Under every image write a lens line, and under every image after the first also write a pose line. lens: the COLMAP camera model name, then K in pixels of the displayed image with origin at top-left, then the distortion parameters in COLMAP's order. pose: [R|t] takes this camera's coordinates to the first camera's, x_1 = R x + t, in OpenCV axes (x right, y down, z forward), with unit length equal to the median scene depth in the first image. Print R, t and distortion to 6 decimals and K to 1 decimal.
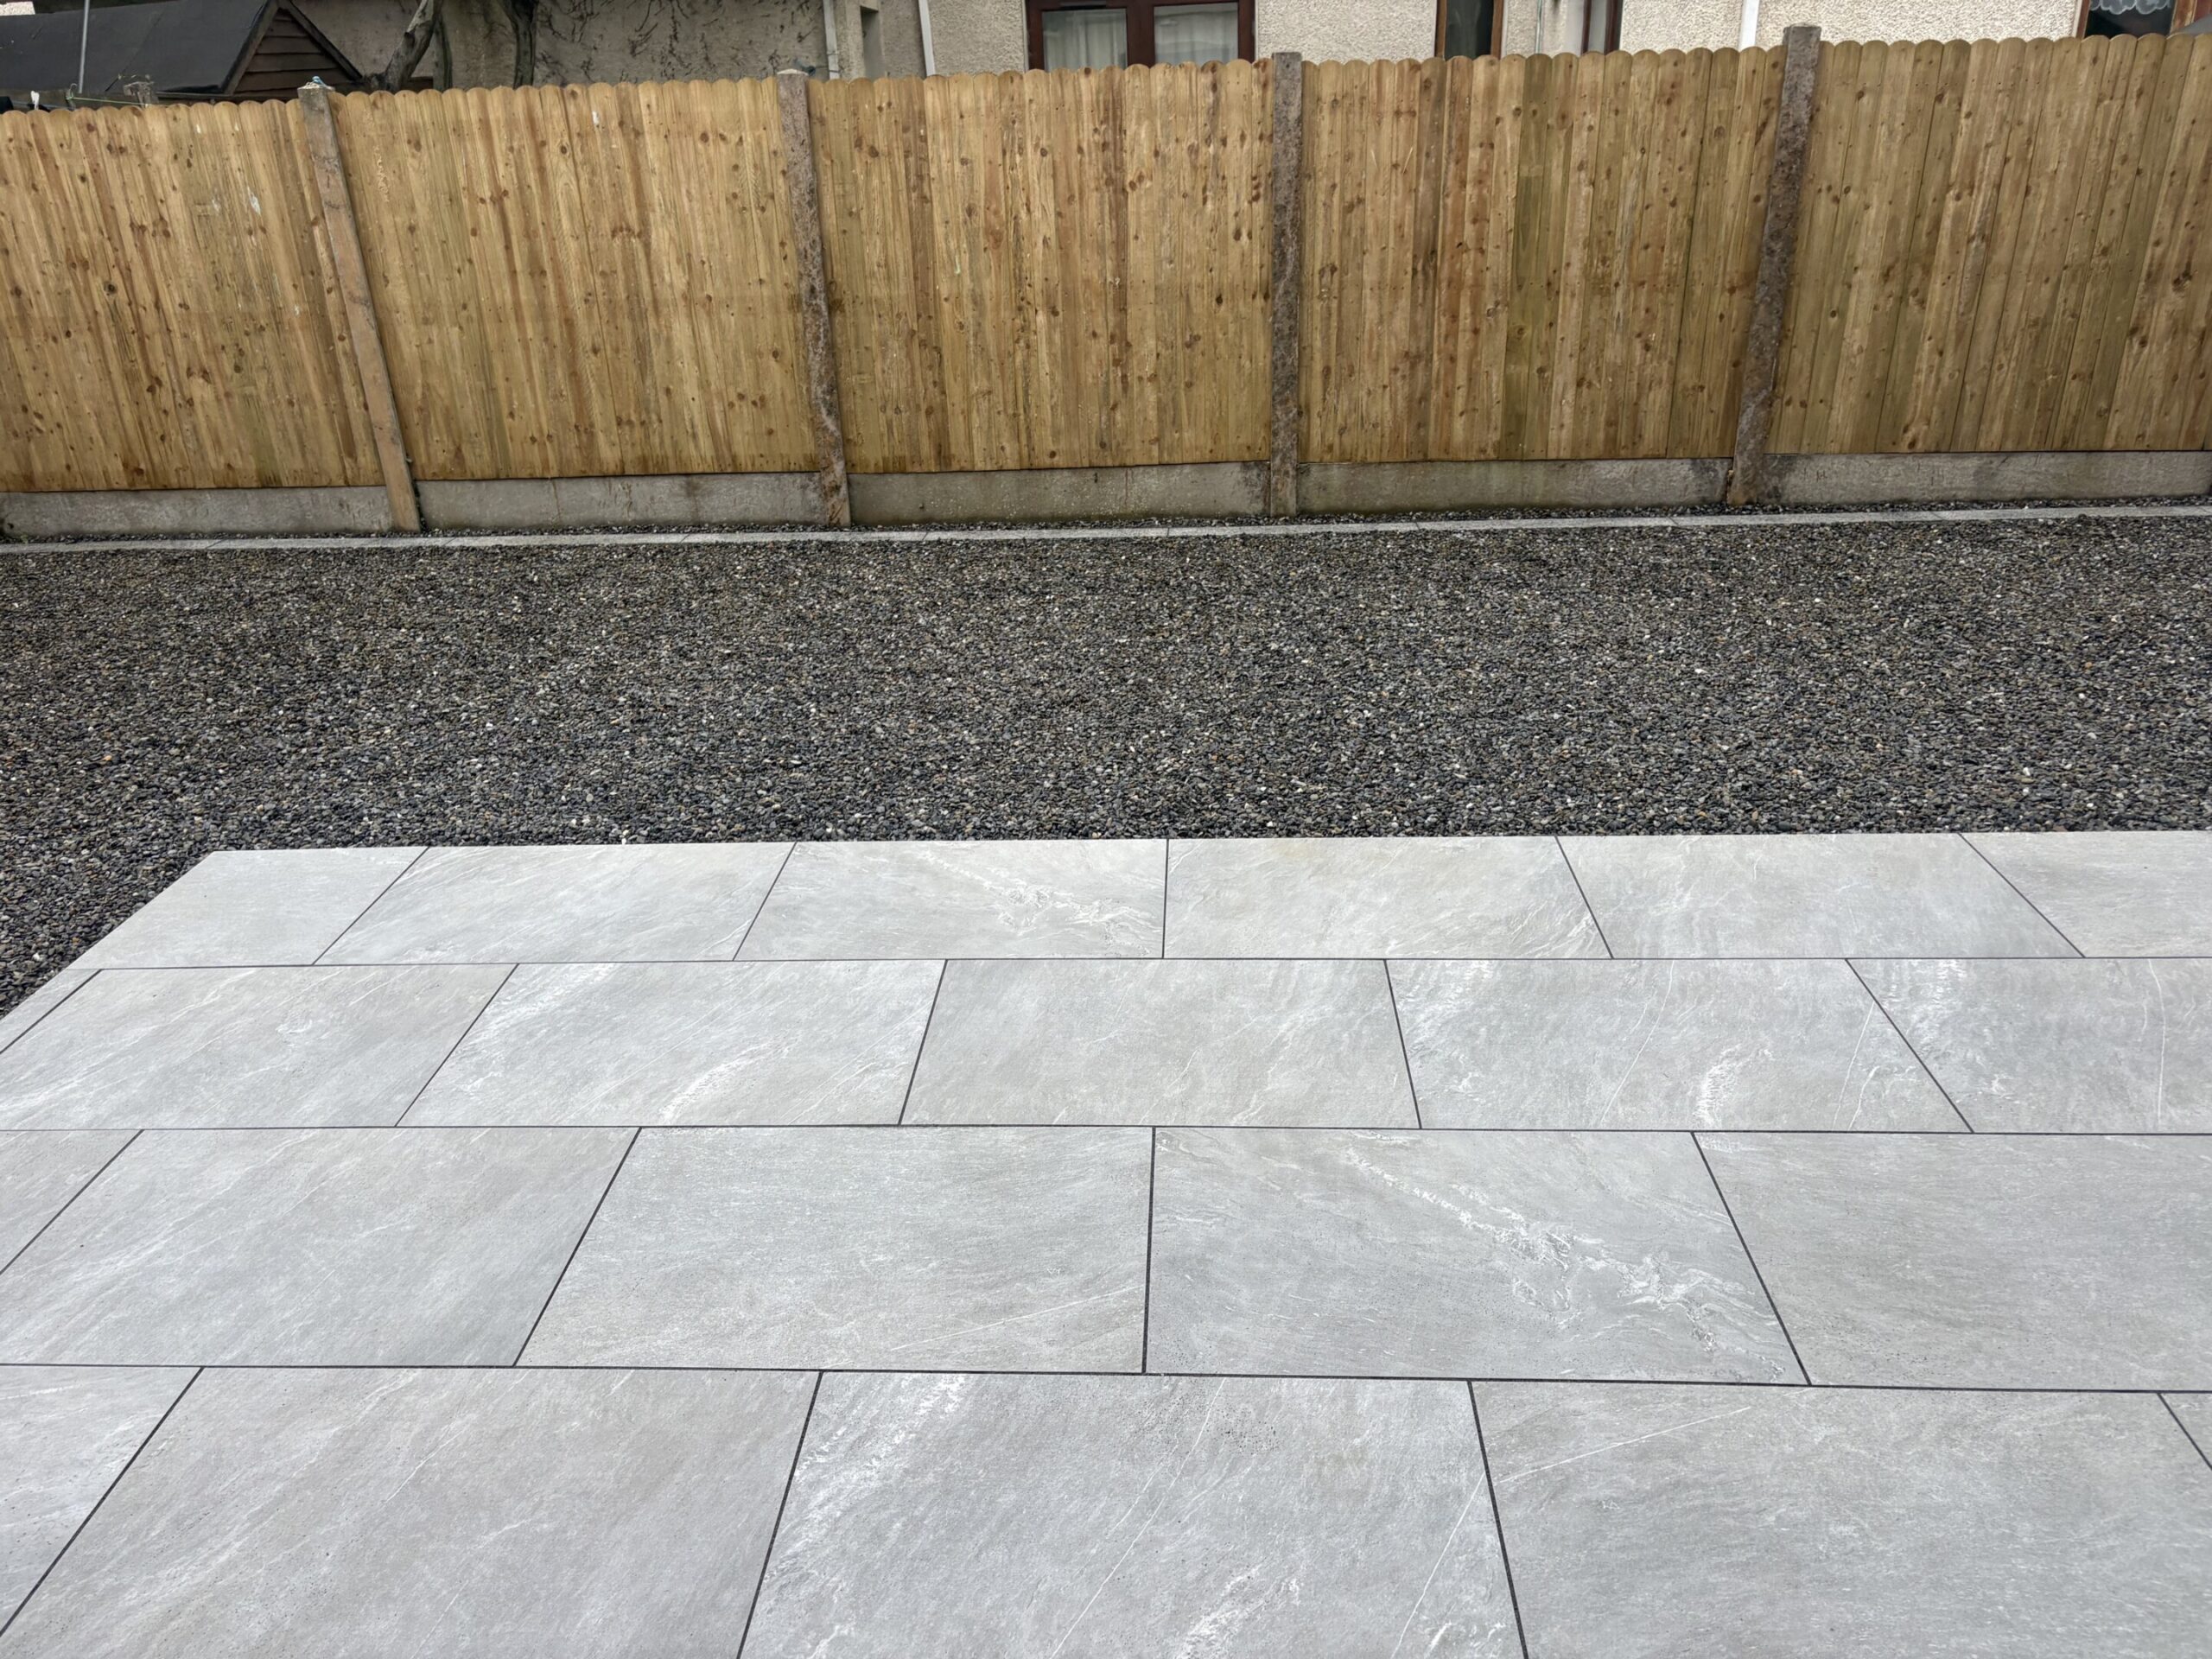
lens RADIAL K [[1681.8, 0, 1098.8], [0, 1681.8, 830.3], [0, 0, 1]] dist [0.035074, -0.028483]
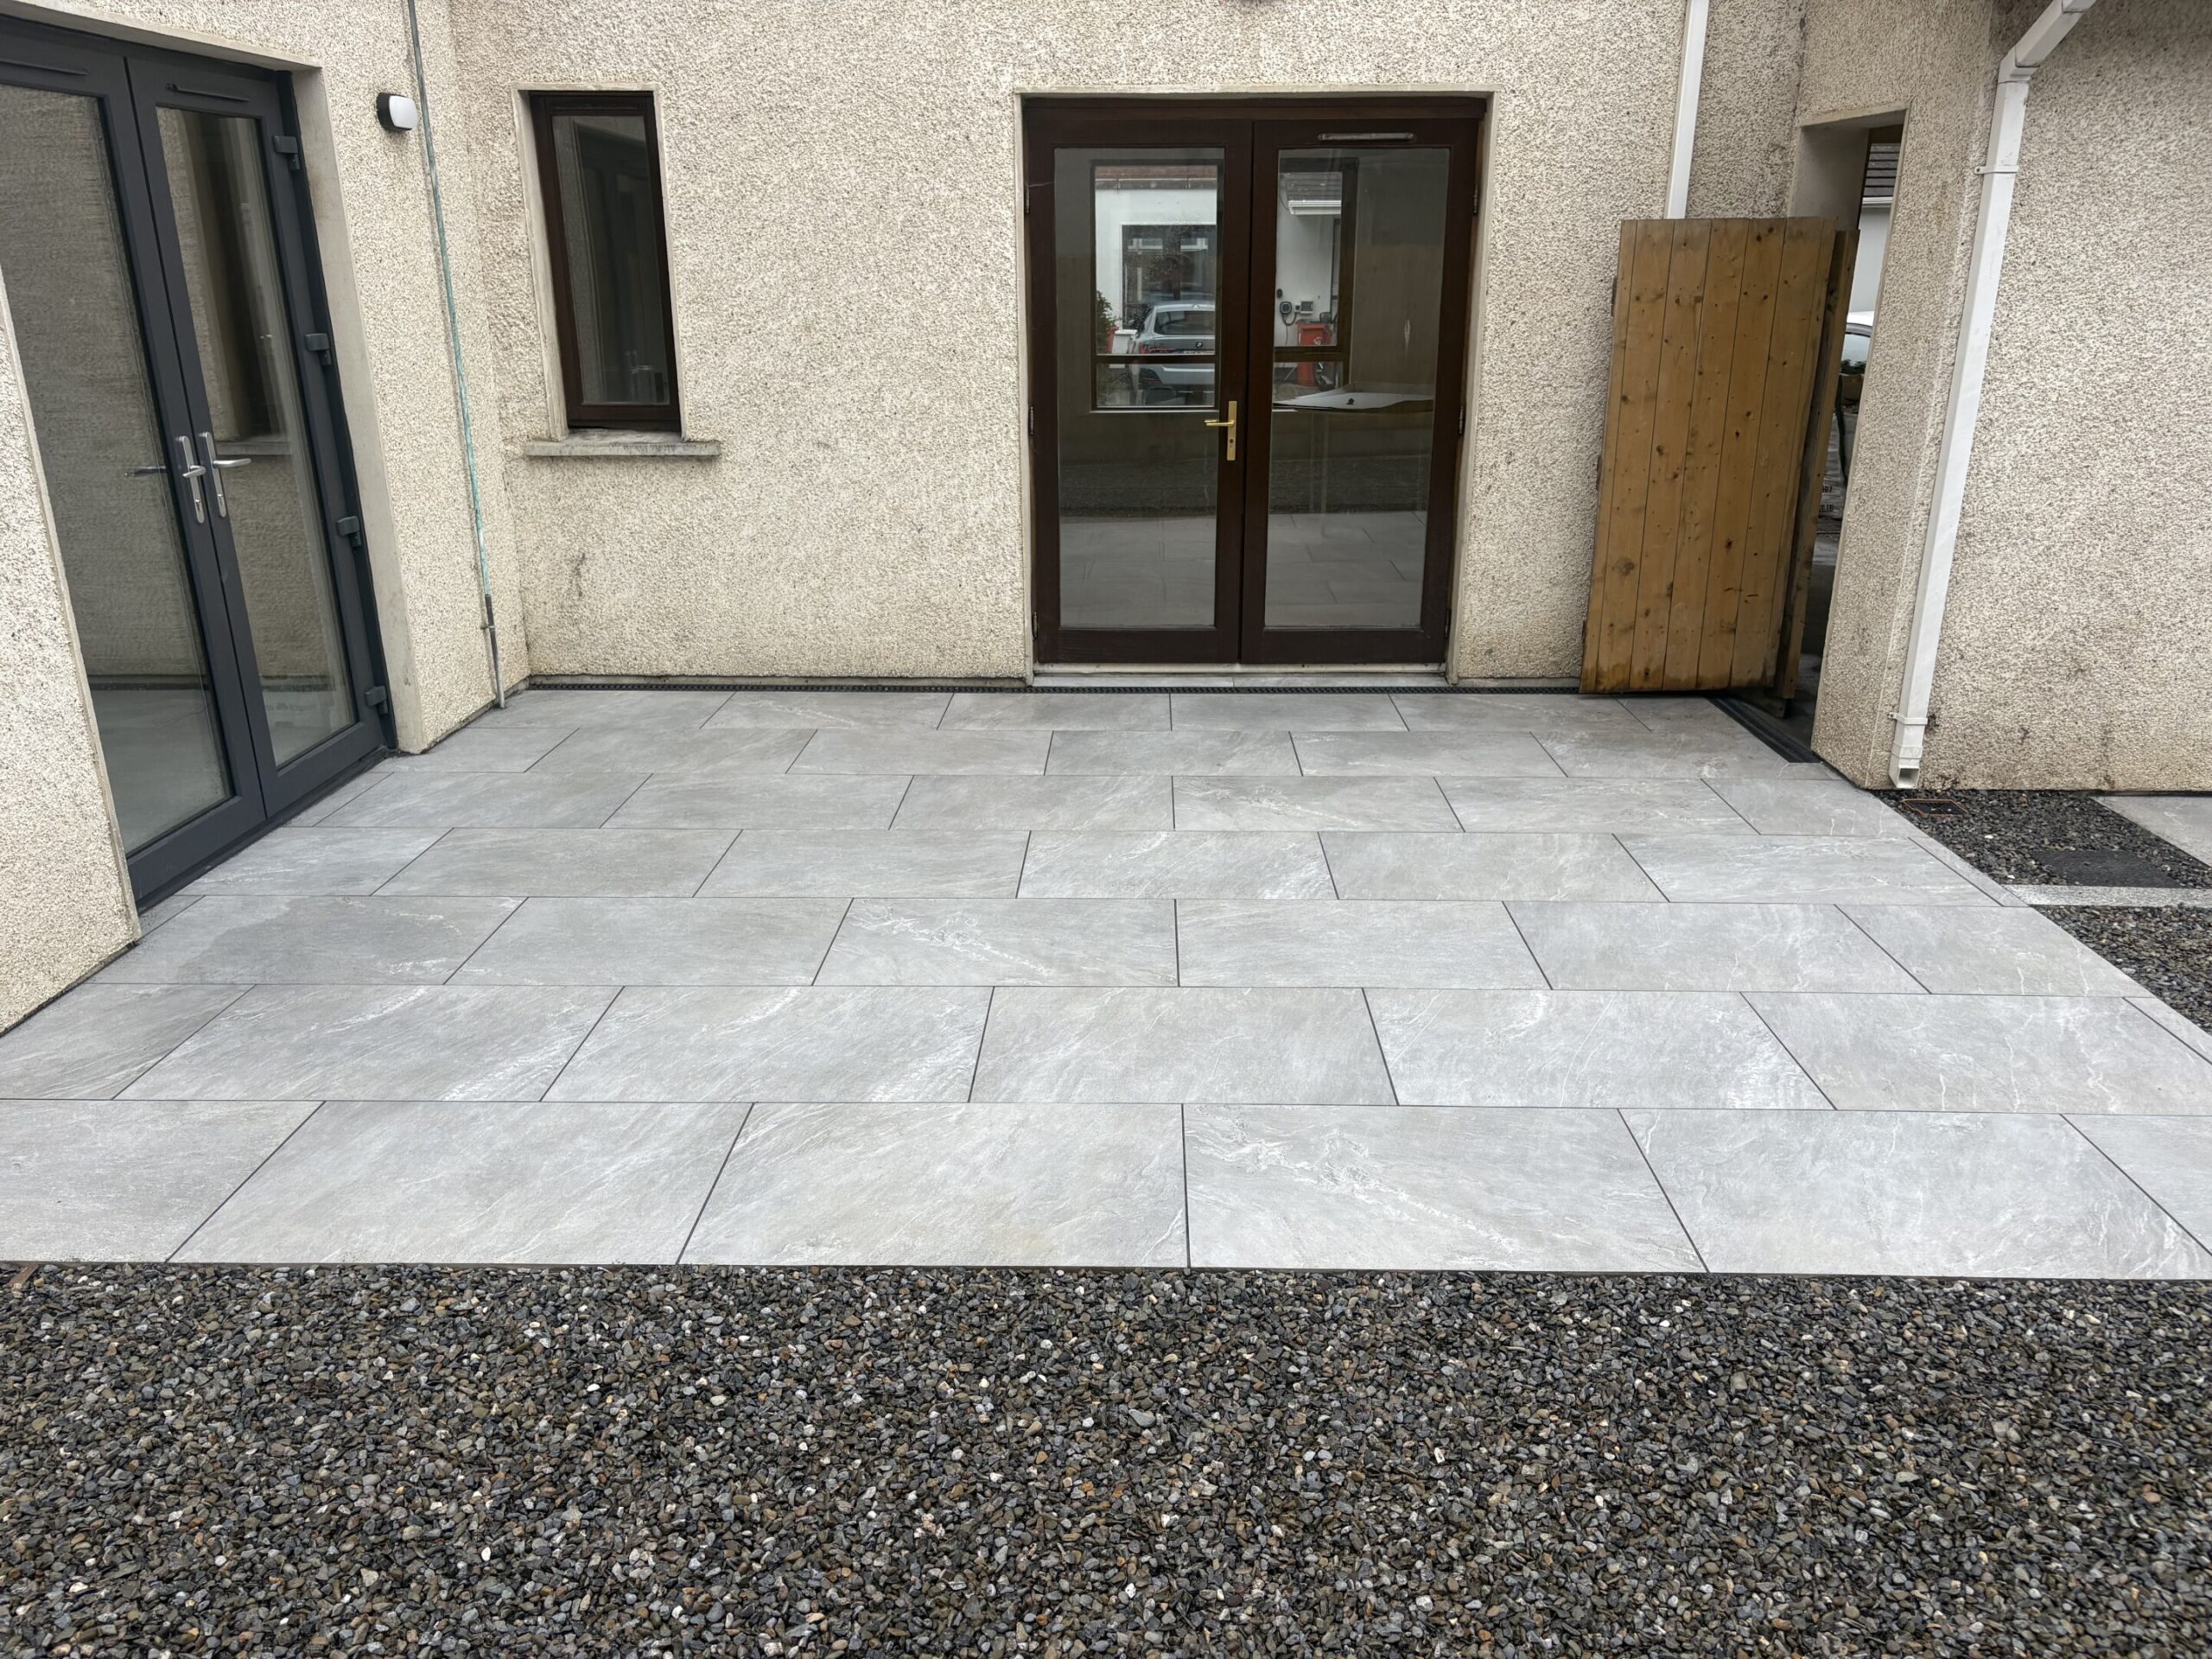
lens RADIAL K [[1656.5, 0, 1122.1], [0, 1656.5, 845.3], [0, 0, 1]] dist [0.064578, -0.060115]
pose [[-0.998478, 0.049956, -0.023377, 0.048180], [0.020263, 0.726458, 0.686912, -0.388075], [0.051298, 0.685392, -0.726365, 0.860351]]
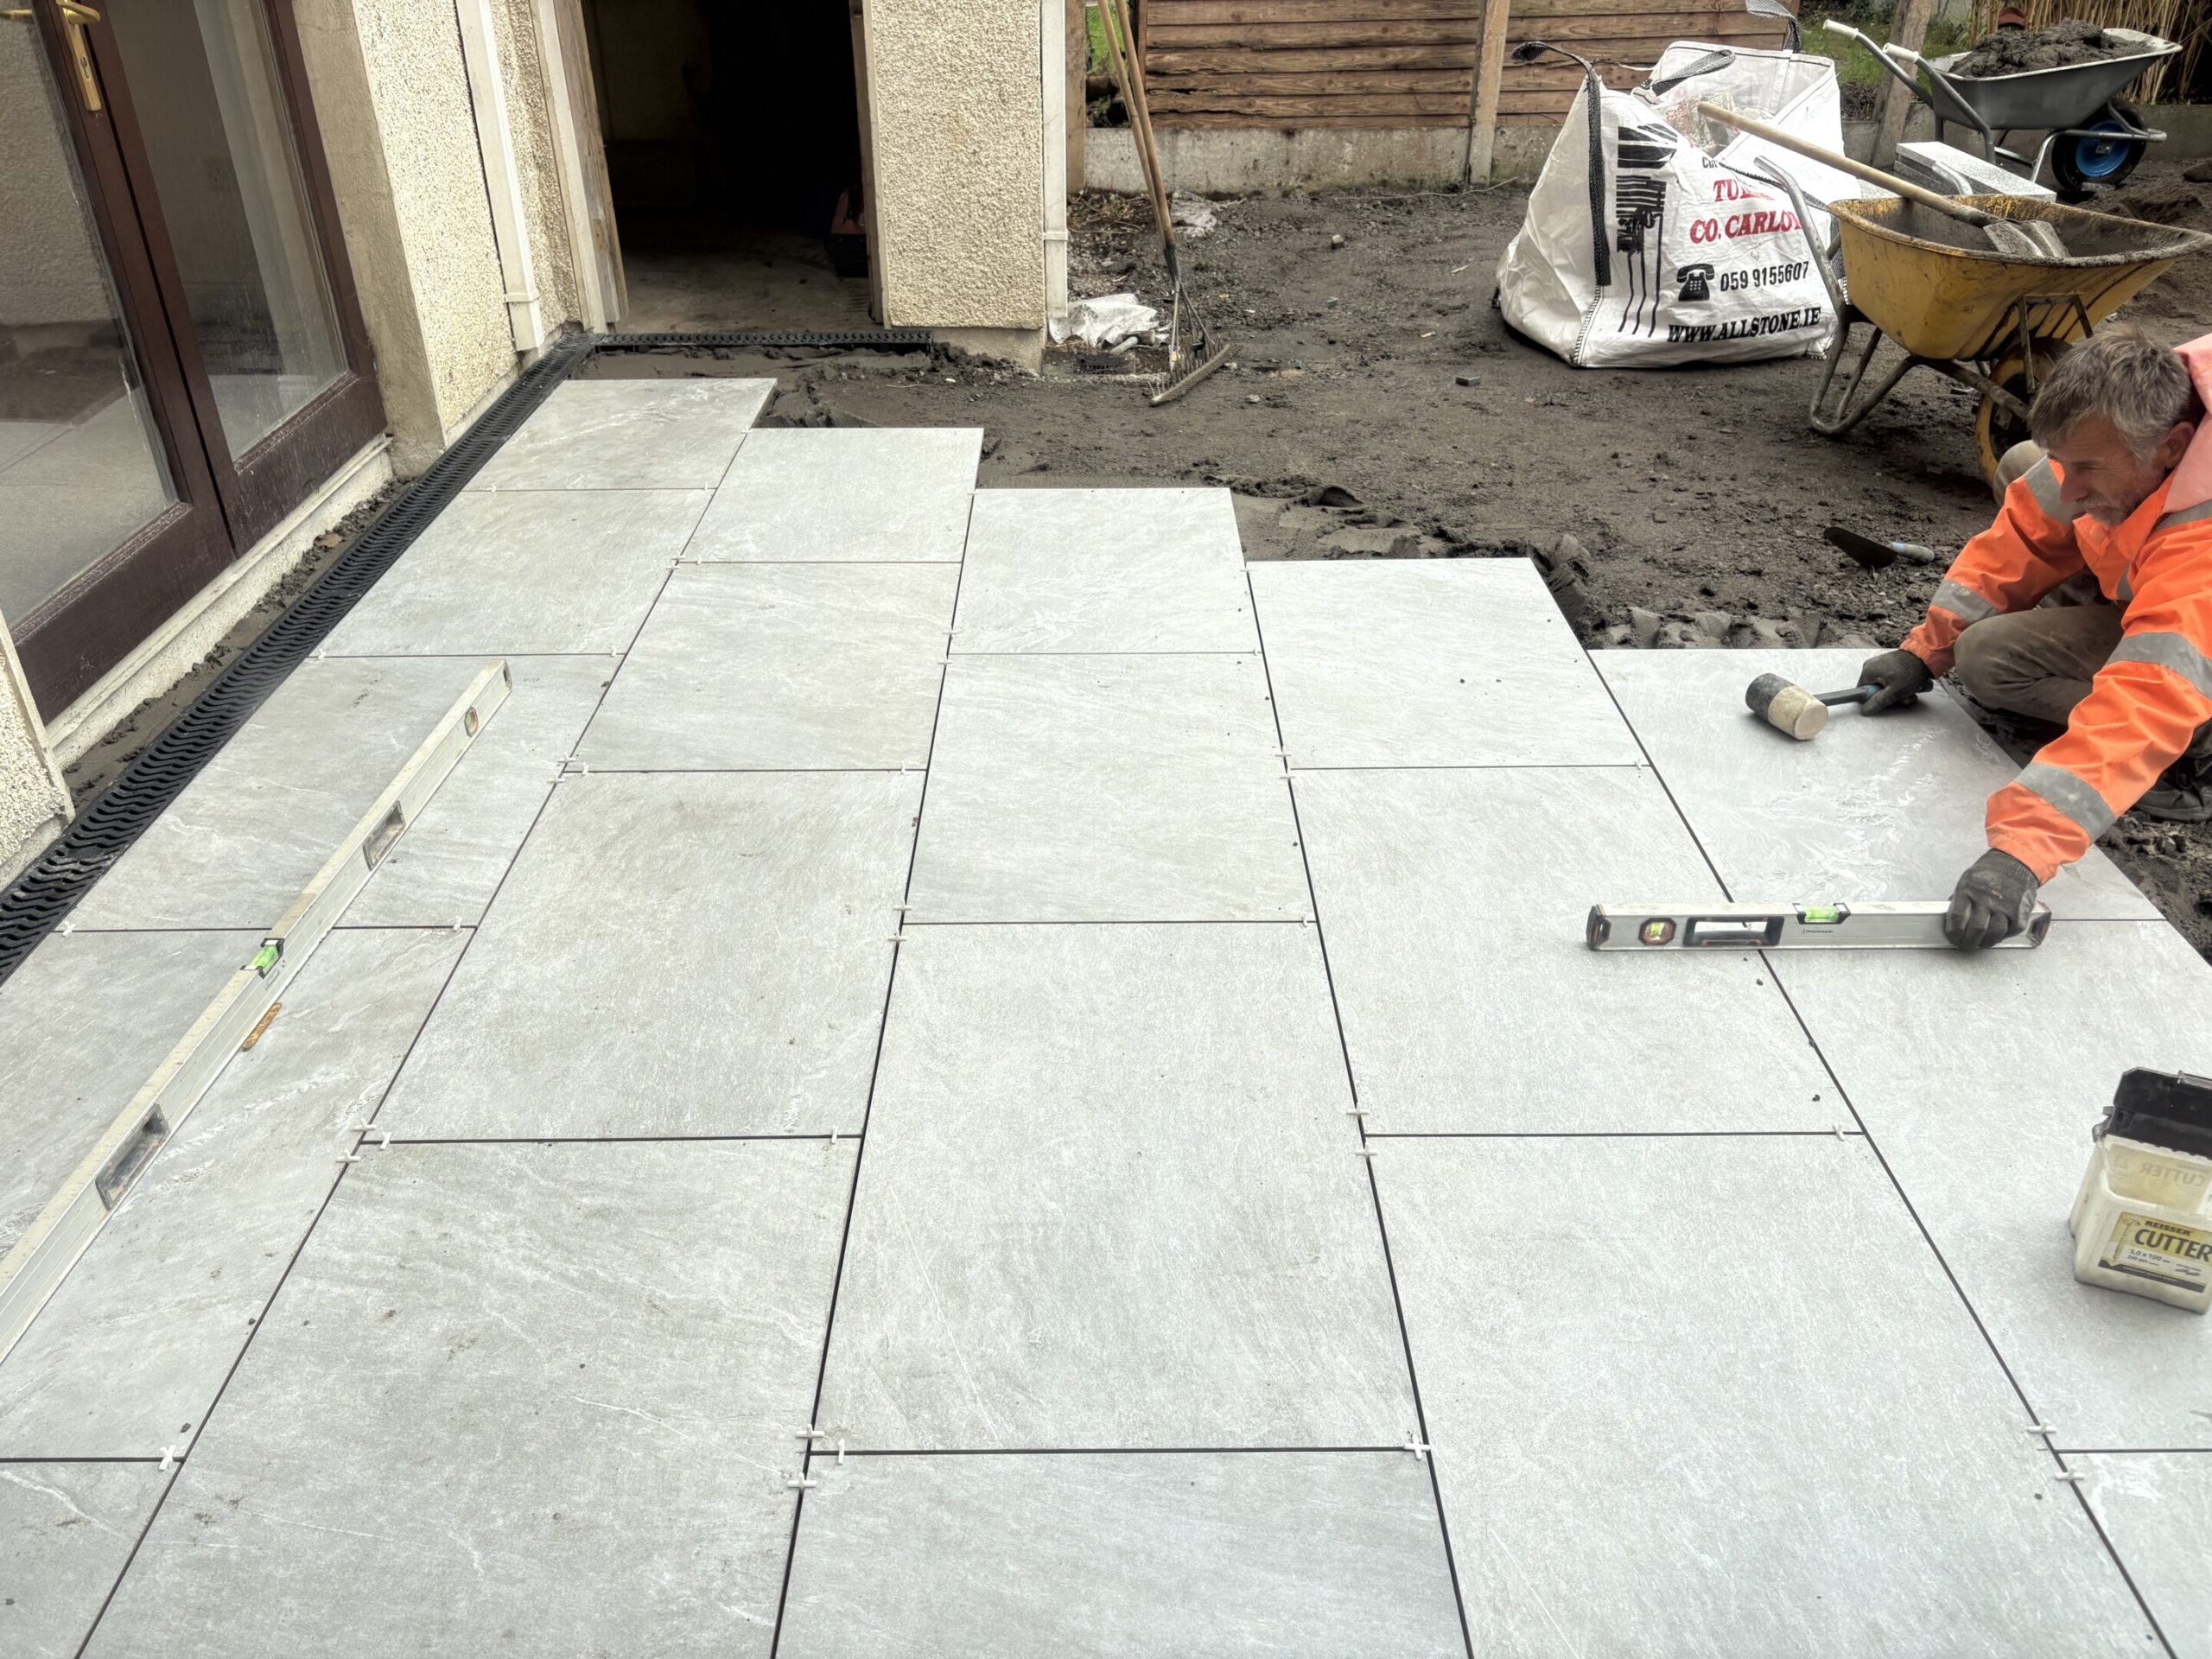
lens RADIAL K [[1692.4, 0, 1096.1], [0, 1692.4, 826.8], [0, 0, 1]] dist [0.026094, 0.003531]
pose [[0.058986, 0.544985, -0.836369, 0.438621], [-0.407043, 0.778144, 0.478338, -0.020499], [0.911503, 0.312223, 0.267731, 0.118117]]
